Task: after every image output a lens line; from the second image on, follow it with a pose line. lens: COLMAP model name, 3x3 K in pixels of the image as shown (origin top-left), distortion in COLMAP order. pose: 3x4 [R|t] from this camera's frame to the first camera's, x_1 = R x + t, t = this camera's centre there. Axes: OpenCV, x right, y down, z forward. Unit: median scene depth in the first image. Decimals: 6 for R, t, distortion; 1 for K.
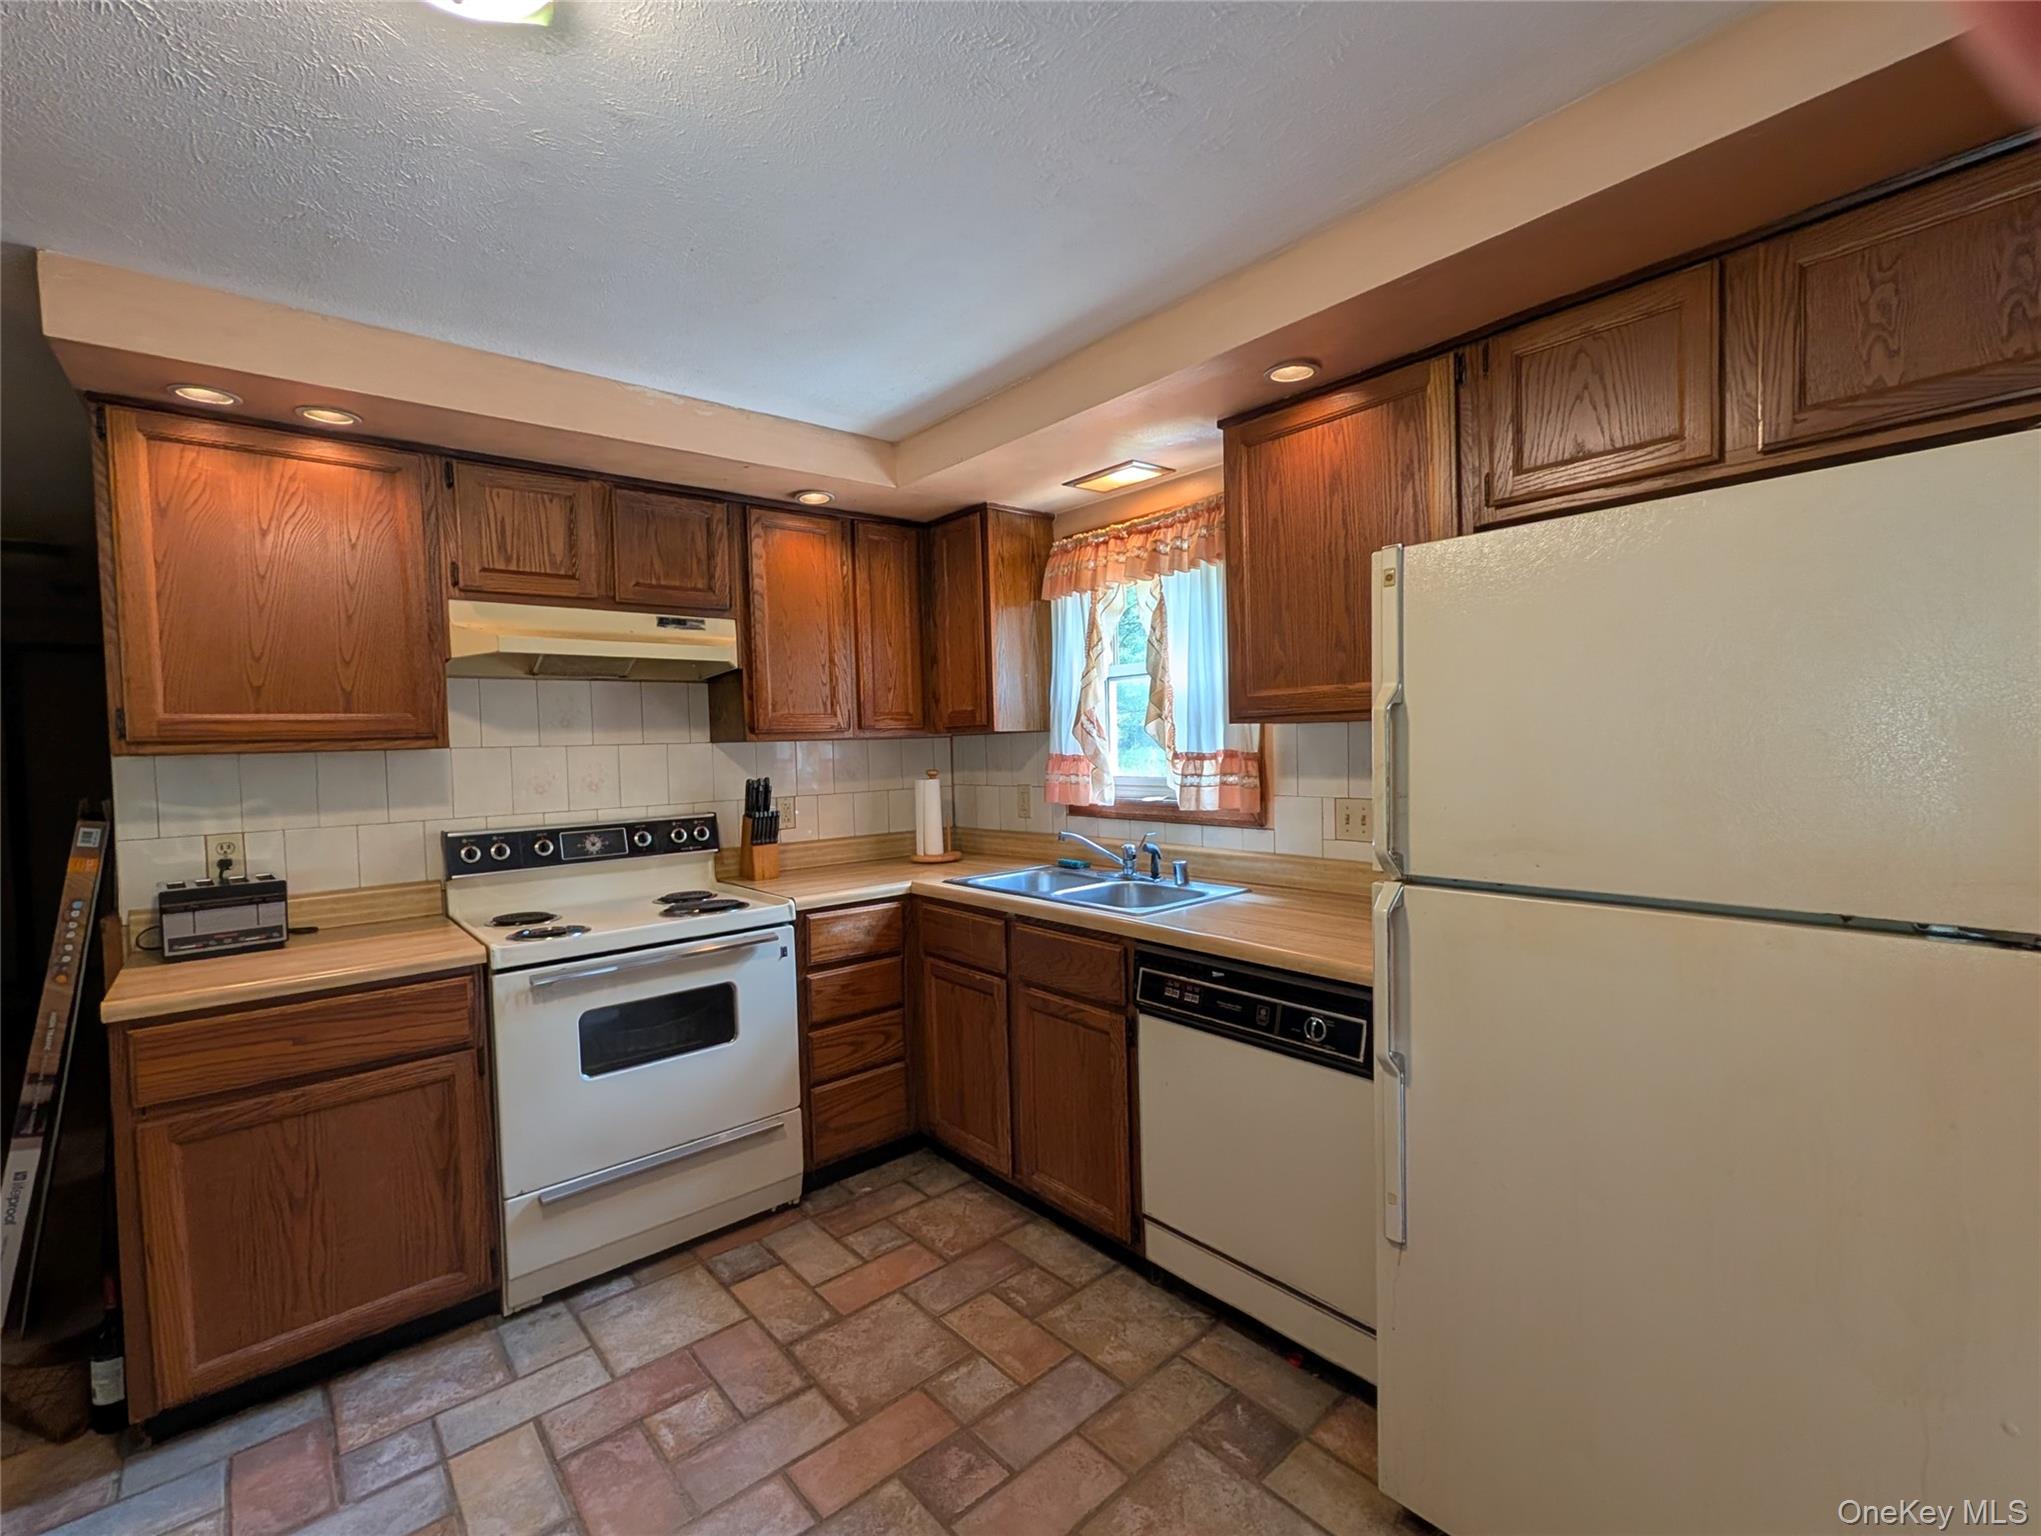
lens RADIAL K [[889.5, 0, 1020.5], [0, 889.5, 768.0], [0, 0, 1]] dist [-0.000938, -0.000192]
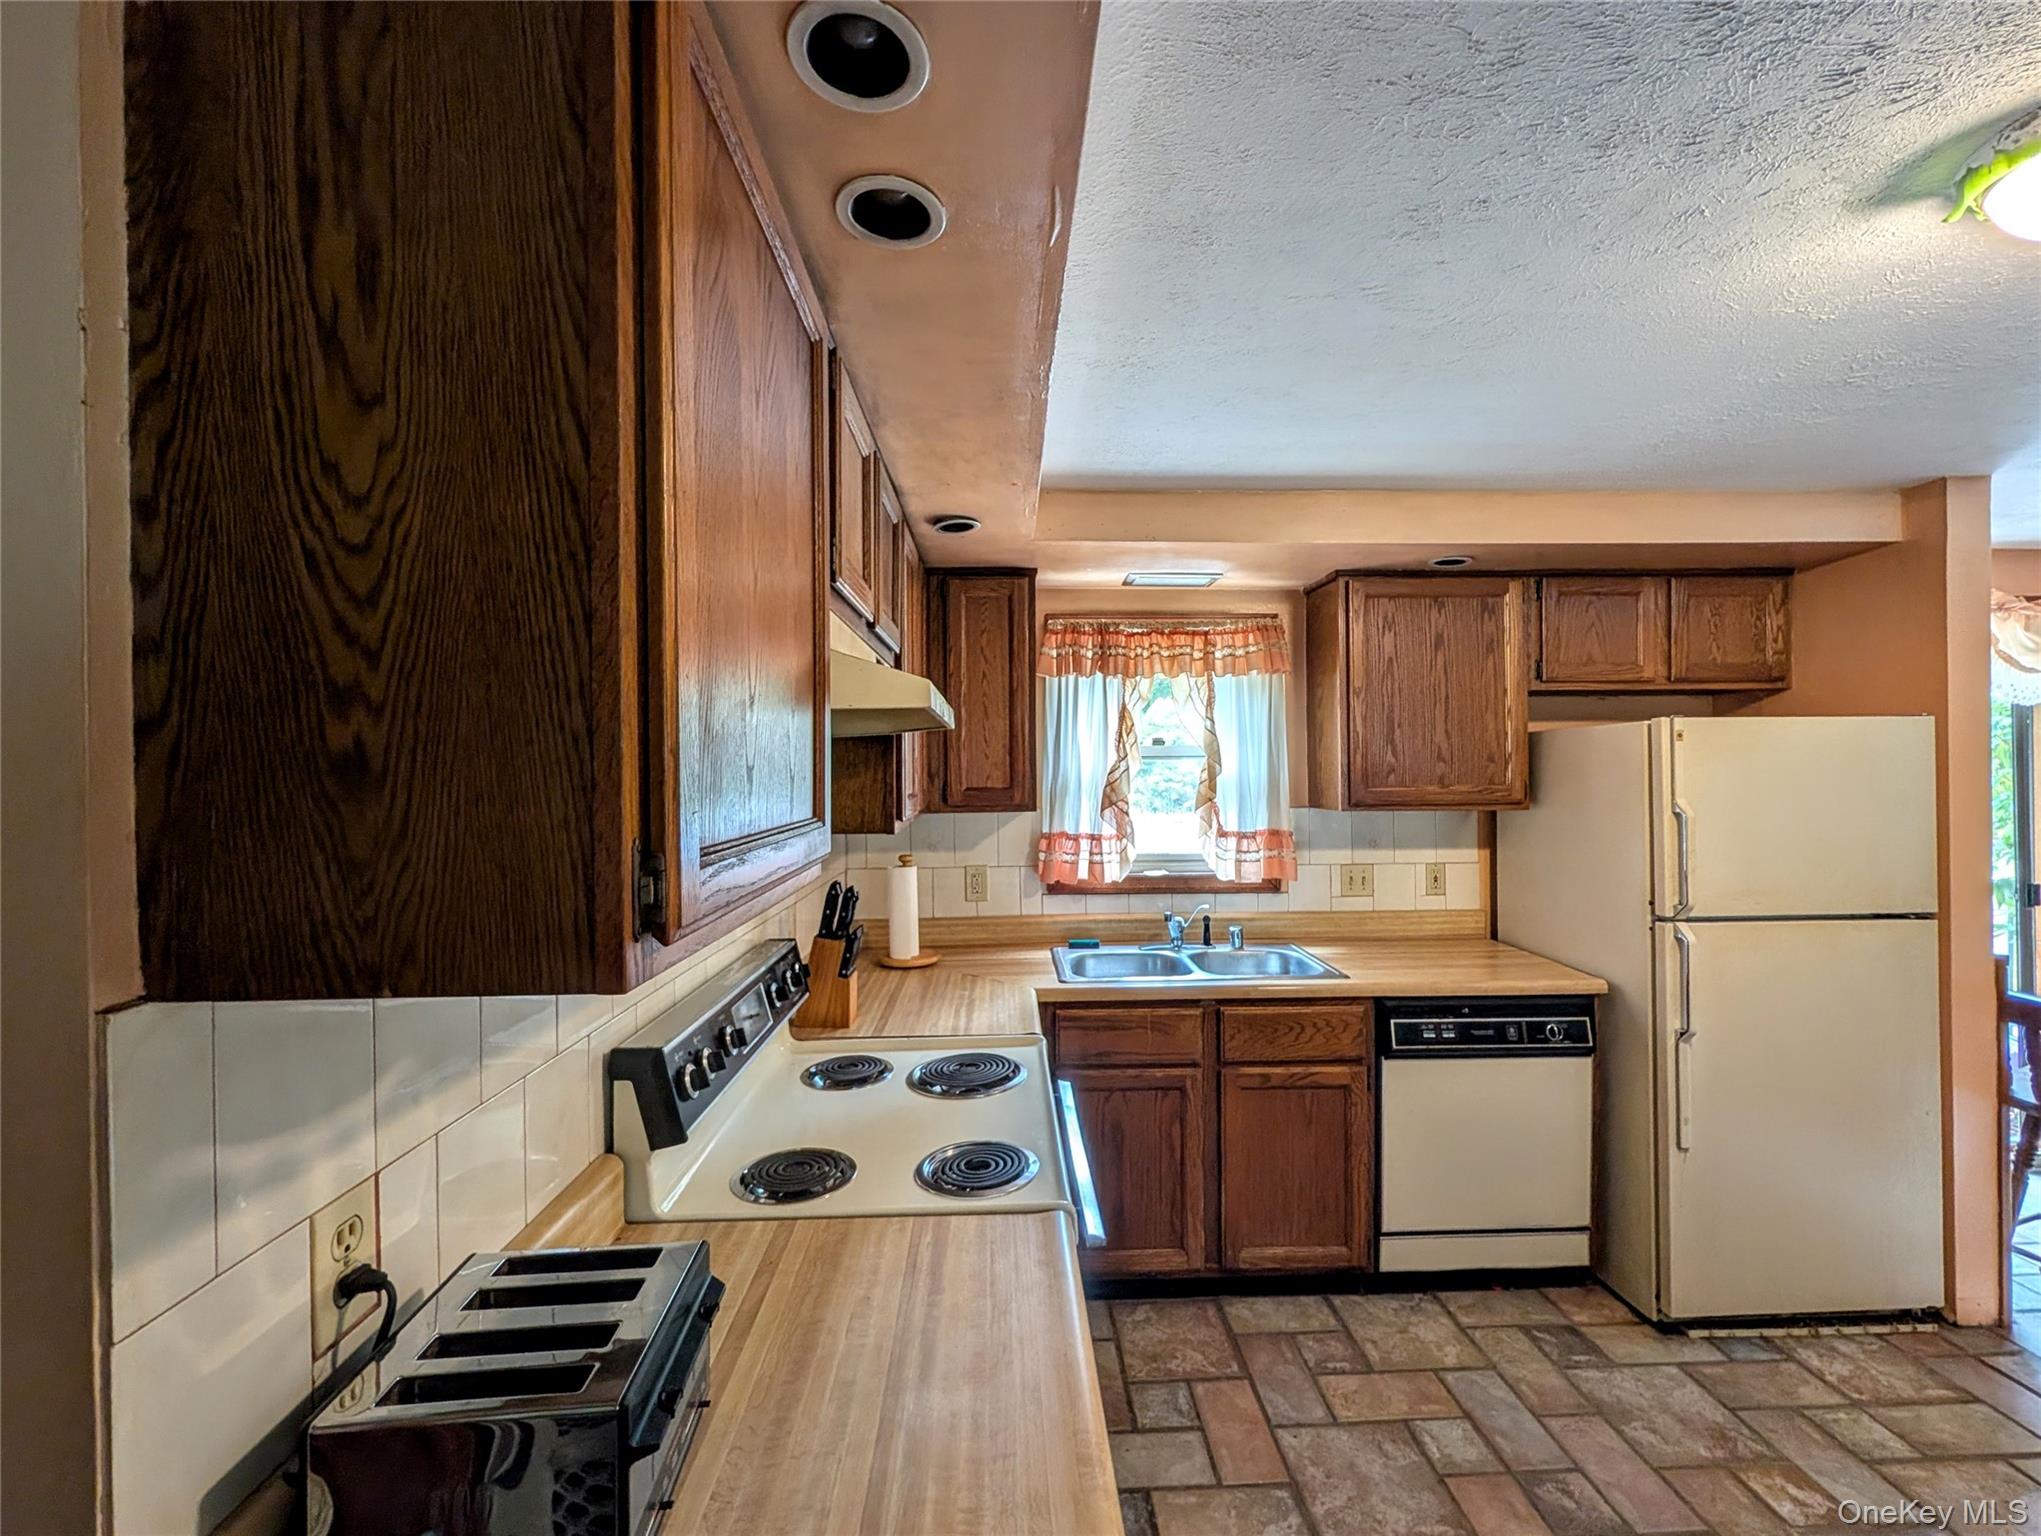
lens RADIAL K [[854.5, 0, 1020.5], [0, 854.5, 768.0], [0, 0, 1]] dist [0.001451, 0.000026]
pose [[0.629908, 0.023838, 0.776304, -0.982387], [0.013297, 0.999051, -0.041468, -0.066340], [-0.776556, 0.036443, 0.628994, 0.595322]]
